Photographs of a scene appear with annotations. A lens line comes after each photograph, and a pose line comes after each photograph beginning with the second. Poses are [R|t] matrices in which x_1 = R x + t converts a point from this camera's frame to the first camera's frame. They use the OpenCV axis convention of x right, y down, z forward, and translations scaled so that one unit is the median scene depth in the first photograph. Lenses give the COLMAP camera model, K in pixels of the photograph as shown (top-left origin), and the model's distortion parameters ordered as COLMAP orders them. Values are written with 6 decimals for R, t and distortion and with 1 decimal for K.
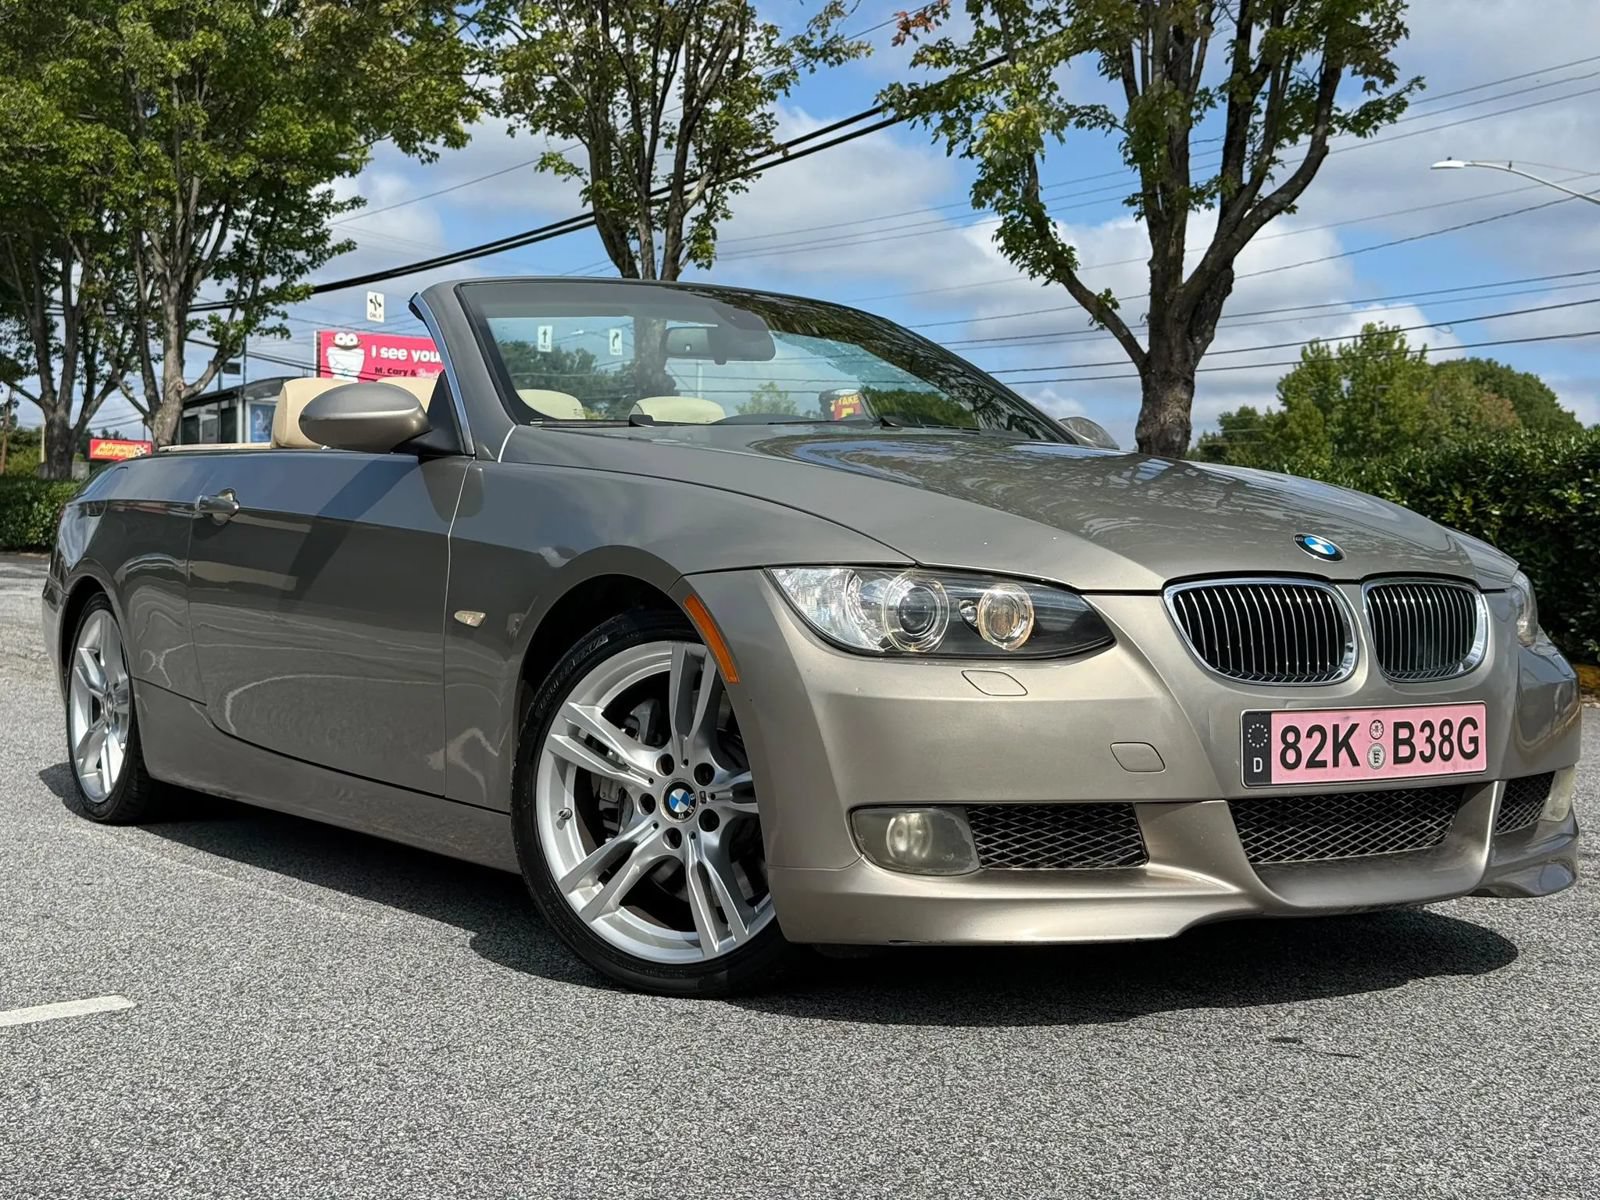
lens RADIAL K [[2463.9, 0, 841.7], [0, 2463.9, 594.6], [0, 0, 1]] dist [0.126877, -0.137628]
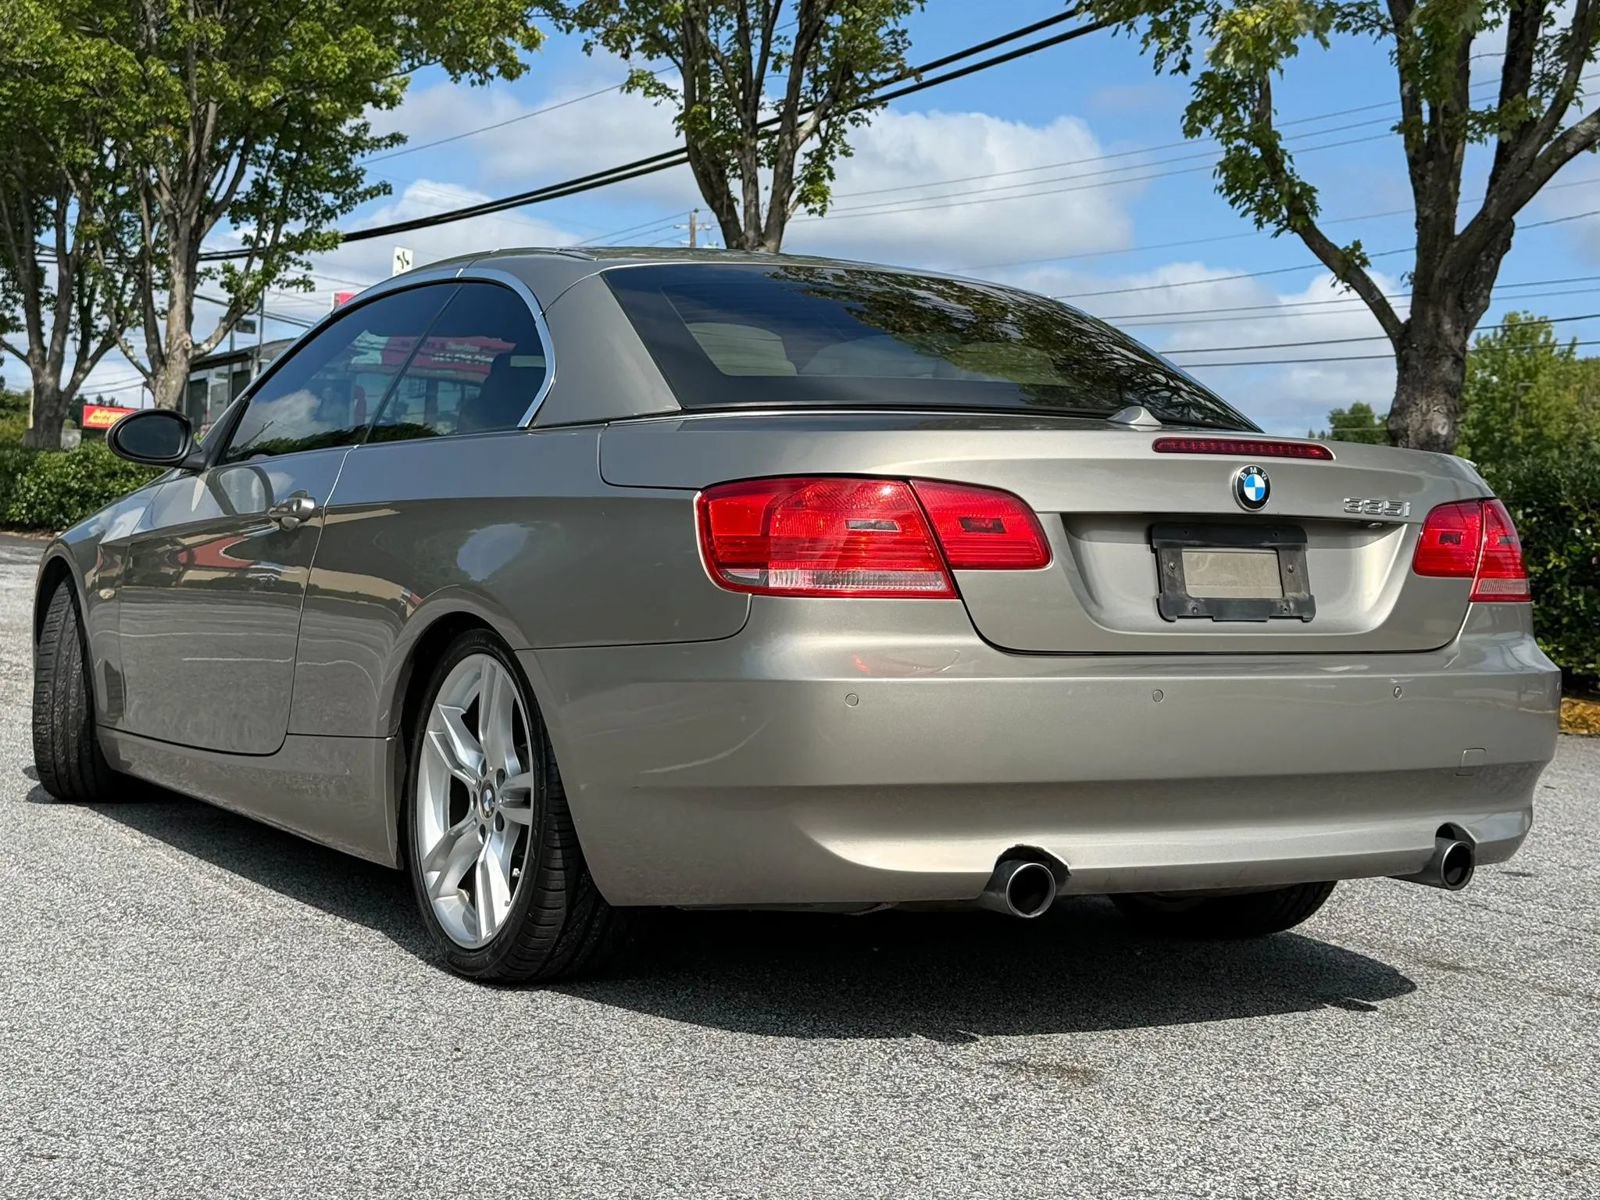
lens RADIAL K [[2550.5, 0, 806.7], [0, 2550.5, 602.2], [0, 0, 1]] dist [0.113079, -0.109646]
pose [[0.999451, 0.028083, -0.017605, -0.031524], [-0.028006, 0.999597, 0.004630, -0.004065], [0.017728, -0.004134, 0.999834, 0.106225]]
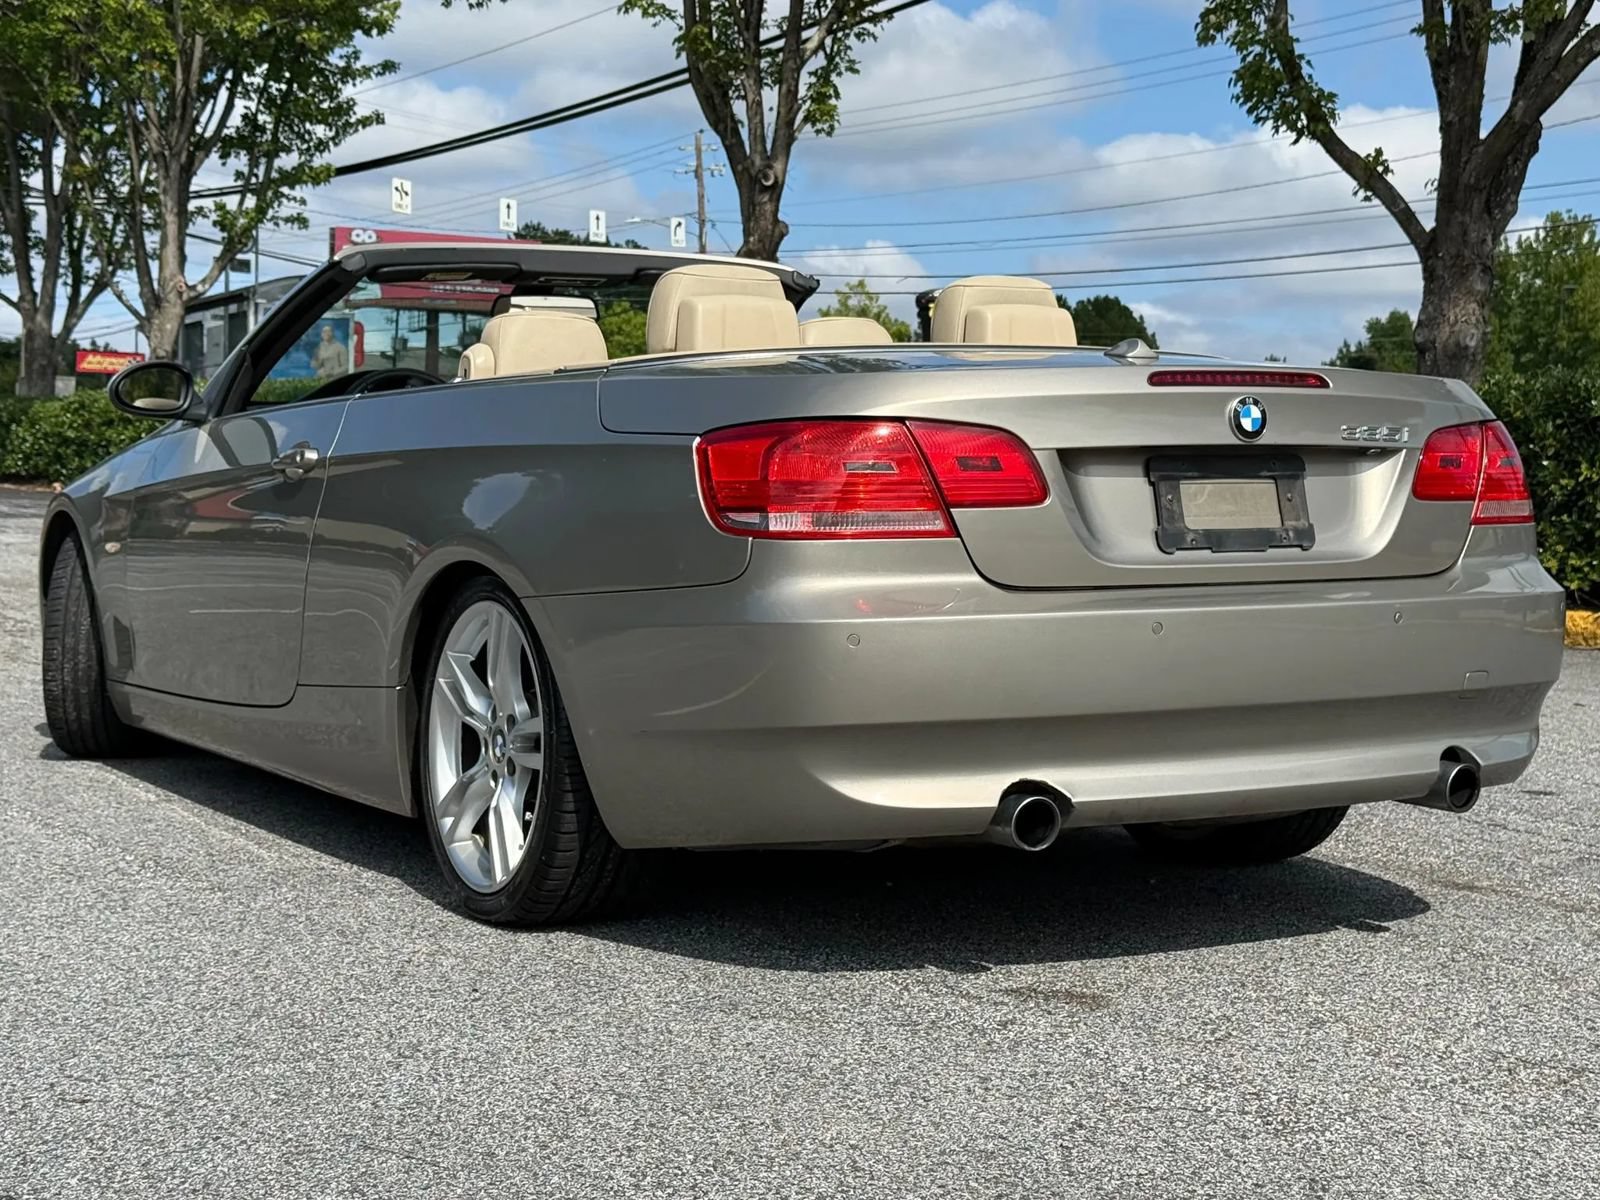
lens RADIAL K [[2654.9, 0, 796.1], [0, 2654.9, 602.2], [0, 0, 1]] dist [0.104852, -0.058986]
pose [[0.999531, 0.001882, -0.030571, -0.029688], [-0.000946, 0.999531, 0.030595, -0.004682], [0.030614, -0.030552, 0.999064, 0.097254]]
